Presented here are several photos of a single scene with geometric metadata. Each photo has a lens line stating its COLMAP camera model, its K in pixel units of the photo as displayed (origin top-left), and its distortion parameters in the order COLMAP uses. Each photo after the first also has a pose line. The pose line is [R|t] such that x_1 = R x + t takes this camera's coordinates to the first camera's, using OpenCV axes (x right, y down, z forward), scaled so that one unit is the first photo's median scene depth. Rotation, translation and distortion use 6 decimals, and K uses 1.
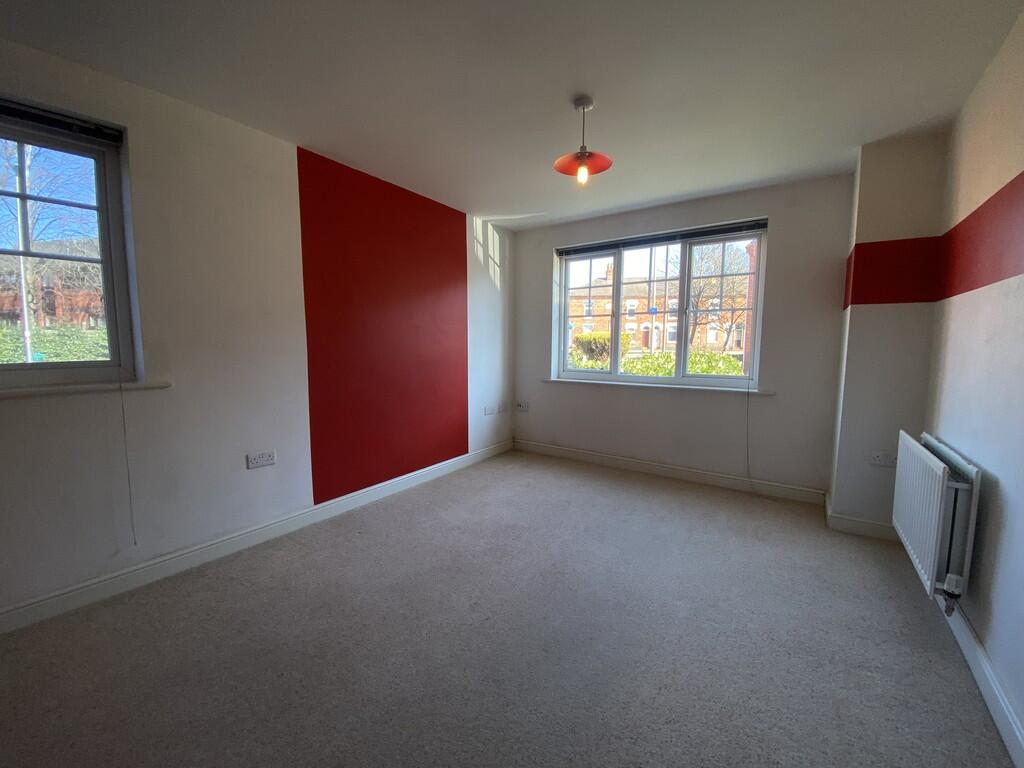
lens RADIAL K [[407.5, 0, 512.0], [0, 407.5, 384.0], [0, 0, 1]] dist [0.000873, -0.000128]
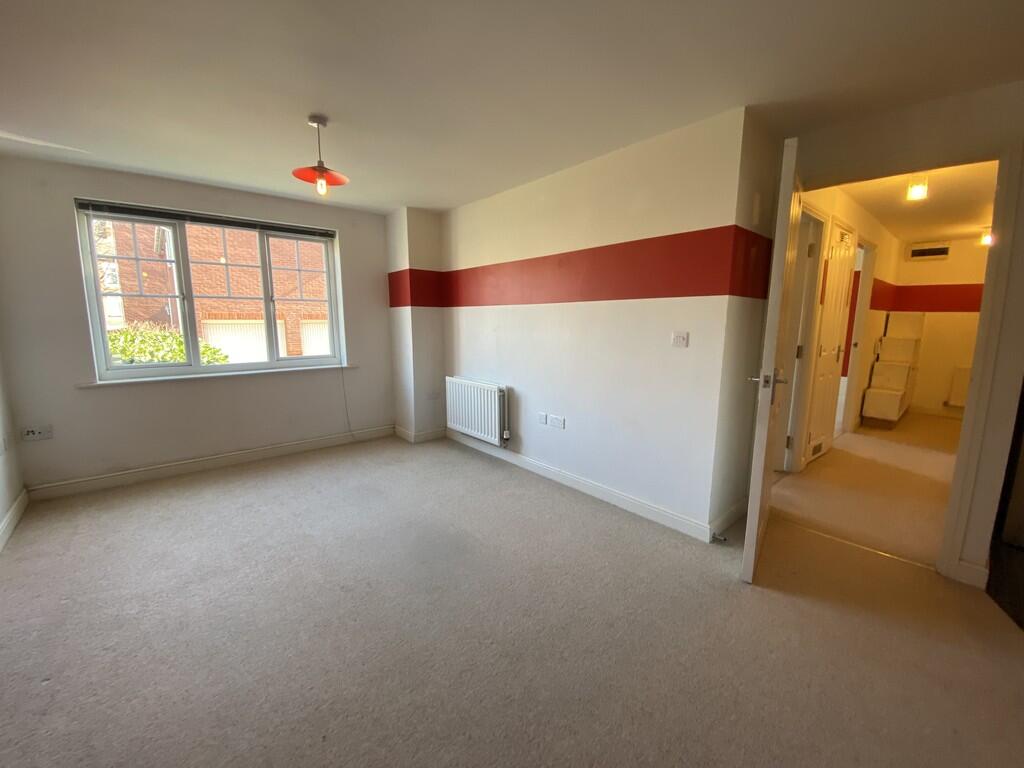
lens RADIAL K [[415.7, 0, 512.0], [0, 415.7, 384.0], [0, 0, 1]] dist [-0.028566, -0.000778]
pose [[0.236947, -0.155154, 0.959053, -0.497973], [0.089775, 0.986438, 0.137404, -0.052477], [-0.967366, 0.053542, 0.247663, 0.145193]]
